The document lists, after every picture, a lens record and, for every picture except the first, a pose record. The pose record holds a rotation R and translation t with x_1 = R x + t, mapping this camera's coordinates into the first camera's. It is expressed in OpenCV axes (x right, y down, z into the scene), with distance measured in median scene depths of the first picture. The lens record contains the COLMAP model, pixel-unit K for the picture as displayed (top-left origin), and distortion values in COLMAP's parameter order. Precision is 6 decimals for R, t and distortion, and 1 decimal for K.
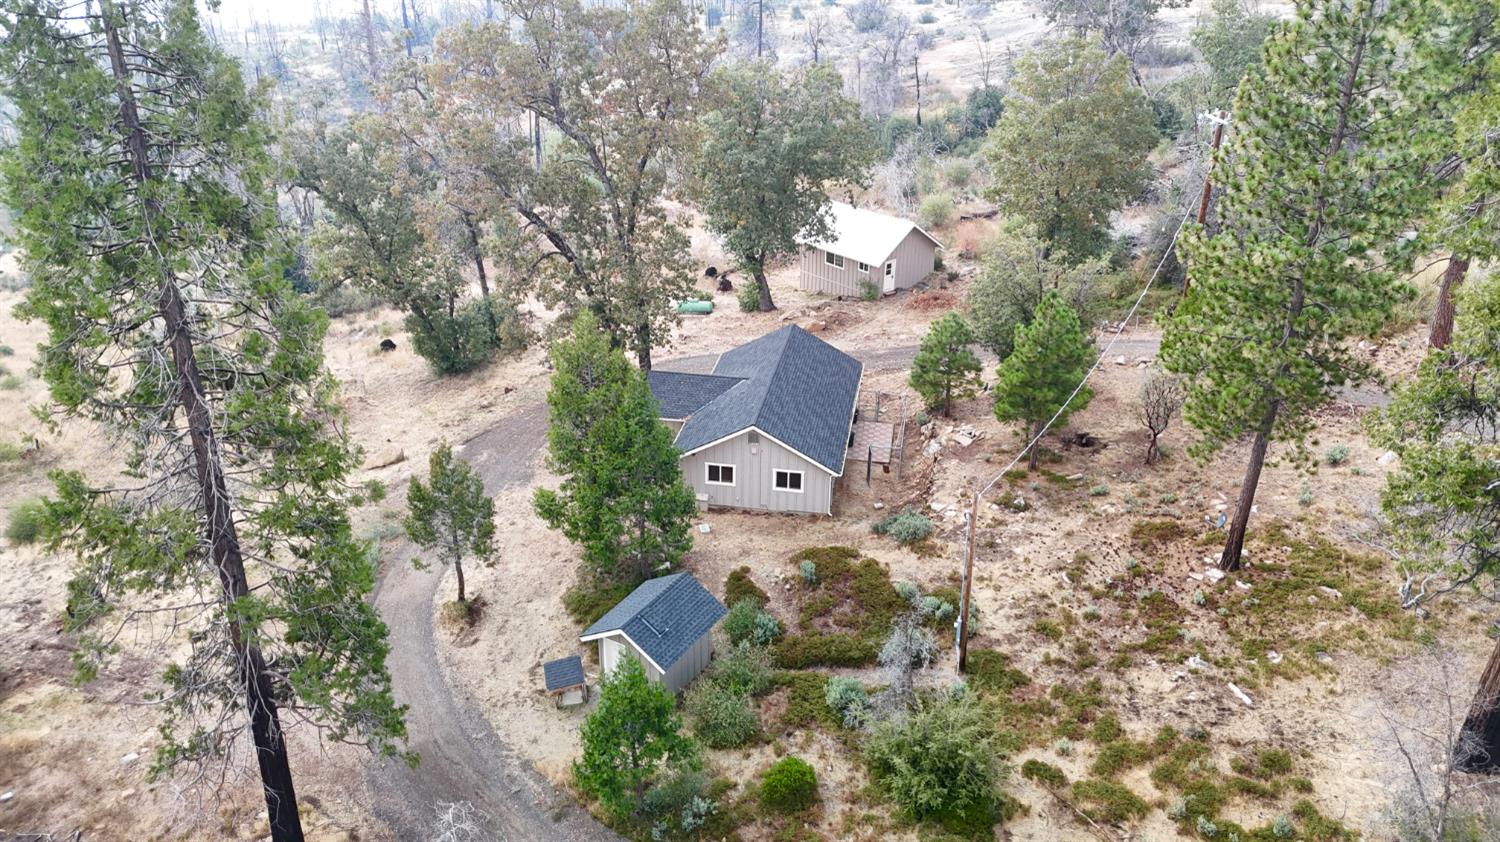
lens RADIAL K [[1093.7, 0, 750.0], [0, 1093.7, 421.0], [0, 0, 1]] dist [0.171816, -0.327955]
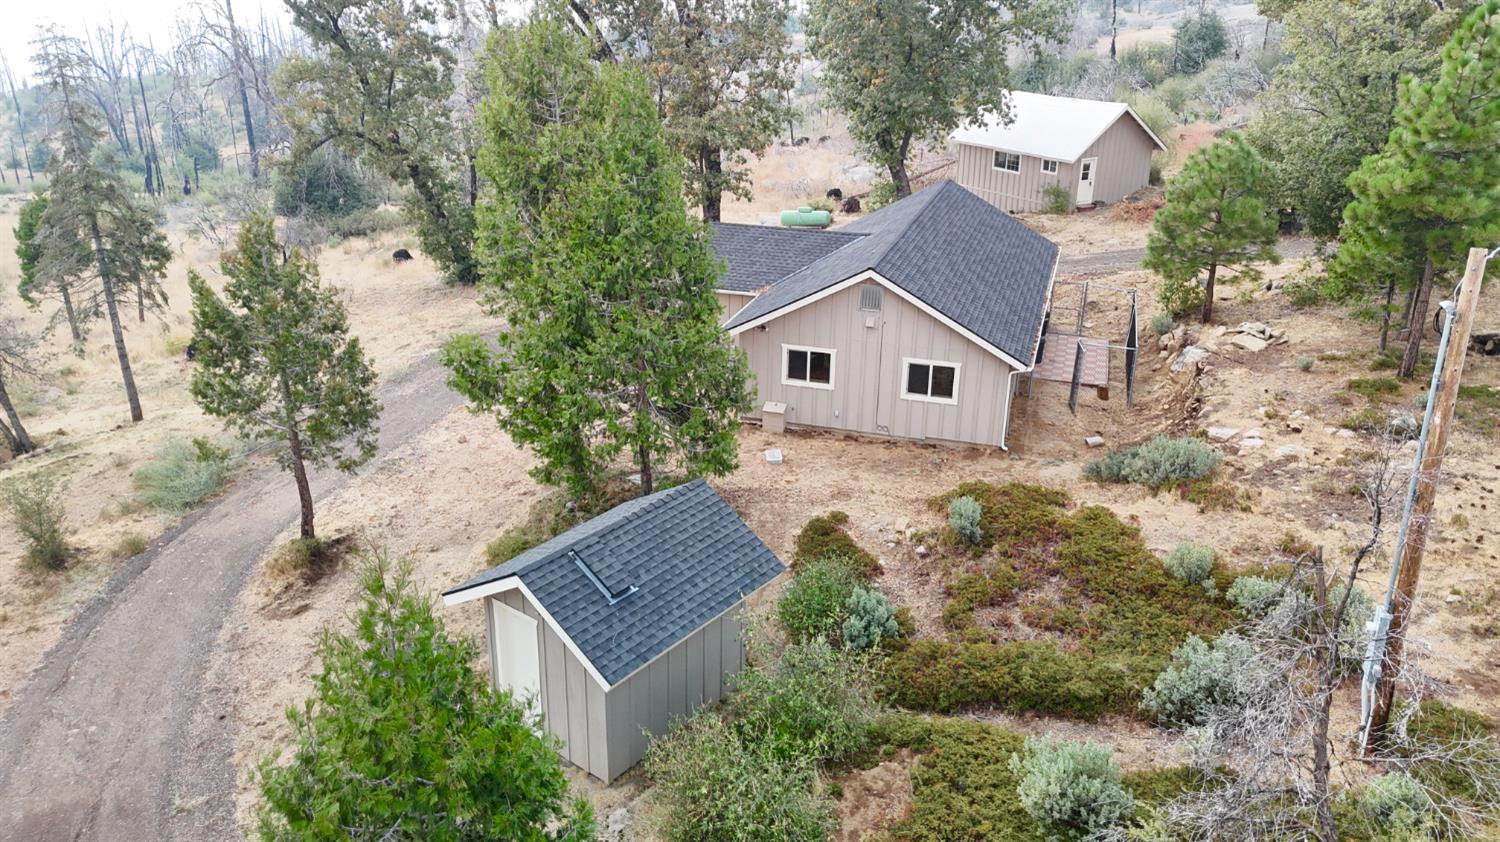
lens RADIAL K [[1093.7, 0, 750.0], [0, 1093.7, 421.0], [0, 0, 1]] dist [0.171816, -0.327955]
pose [[0.991176, 0.050415, -0.122587, 0.014635], [-0.057125, 0.997020, -0.051847, 0.114580], [0.119608, 0.058392, 0.991103, 0.461347]]
